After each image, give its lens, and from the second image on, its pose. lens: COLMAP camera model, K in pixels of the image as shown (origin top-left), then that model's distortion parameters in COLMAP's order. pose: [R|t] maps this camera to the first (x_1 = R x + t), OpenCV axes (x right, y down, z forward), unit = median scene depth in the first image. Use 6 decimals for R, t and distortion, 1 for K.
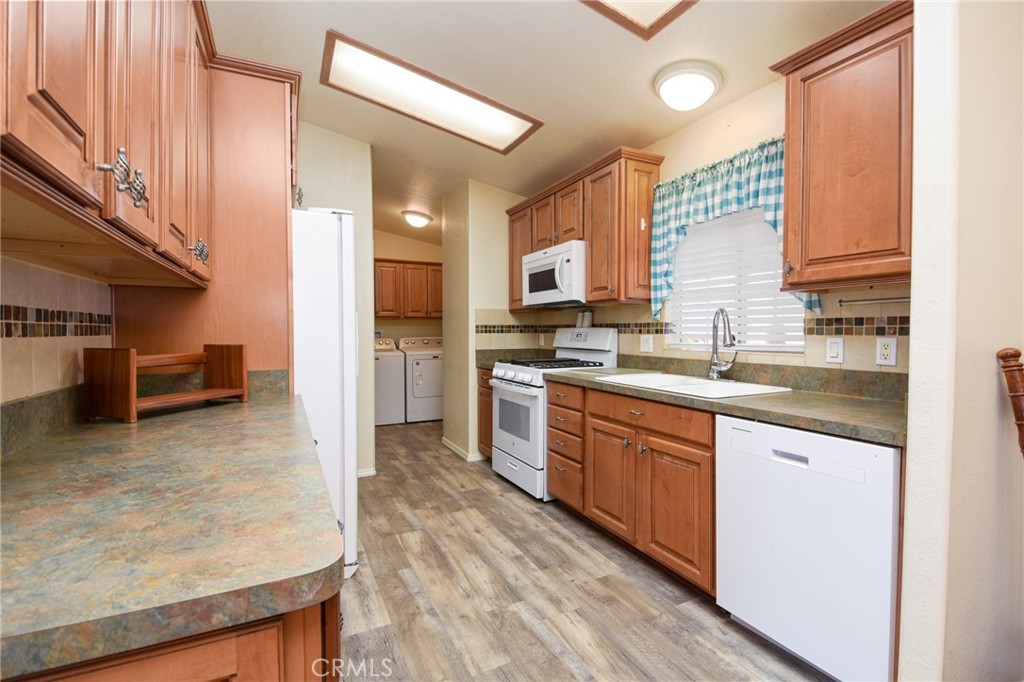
lens RADIAL K [[462.1, 0, 510.9], [0, 462.1, 343.7], [0, 0, 1]] dist [0.016274, -0.009364]
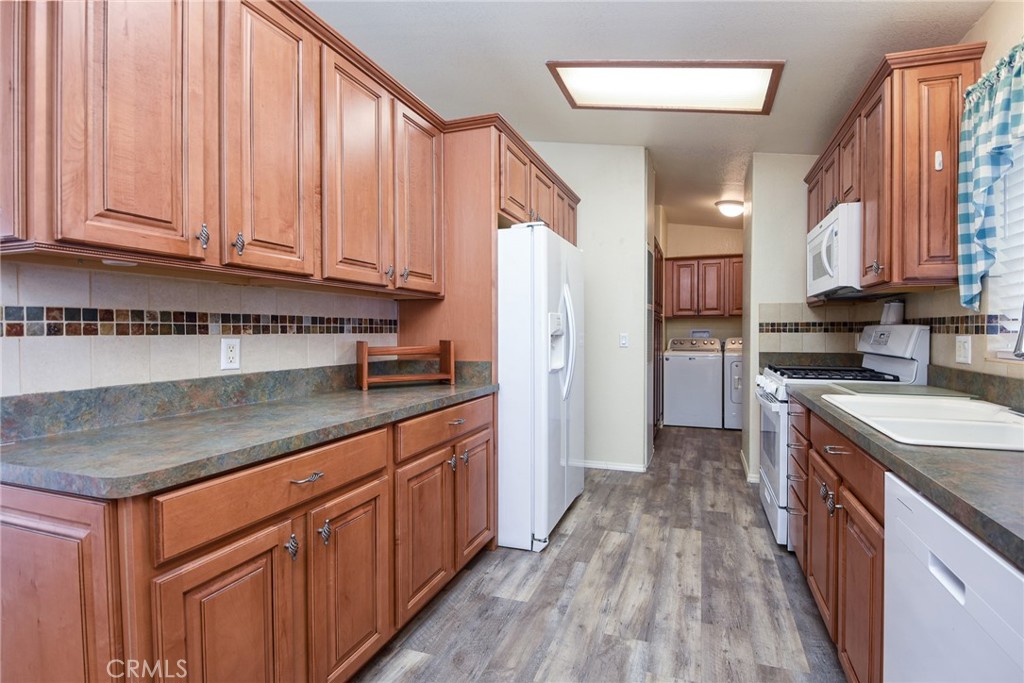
lens RADIAL K [[462.1, 0, 552.3], [0, 462.1, 340.8], [0, 0, 1]] dist [0.016274, -0.009364]
pose [[0.713354, 0.015260, -0.700638, 0.386313], [-0.018011, 0.999832, 0.003438, -0.005112], [0.700573, 0.010167, 0.713508, 0.196297]]
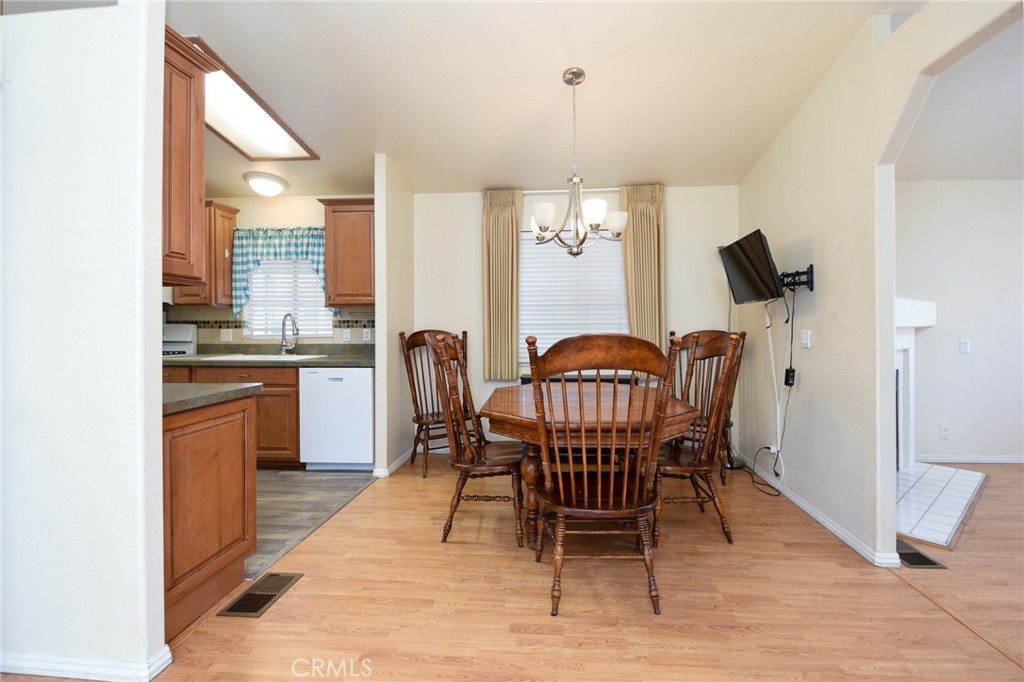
lens RADIAL K [[462.1, 0, 527.6], [0, 462.1, 329.3], [0, 0, 1]] dist [0.016274, -0.009364]
pose [[0.508837, -0.004454, 0.860851, -0.533093], [0.026165, 0.999605, -0.010294, 0.023021], [-0.860465, 0.027762, 0.508753, -0.598517]]
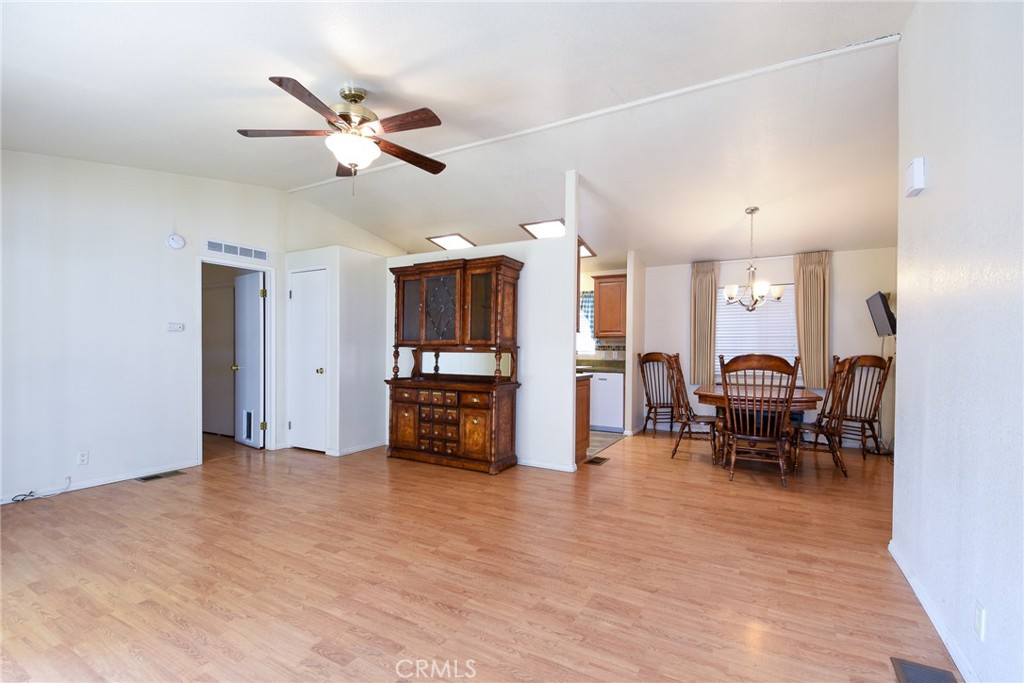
lens RADIAL K [[462.1, 0, 526.5], [0, 462.1, 356.9], [0, 0, 1]] dist [0.016274, -0.009364]
pose [[0.805710, 0.003850, 0.592298, -1.408457], [0.003252, 0.999935, -0.010923, 0.050019], [-0.592301, 0.010727, 0.805645, -1.131599]]
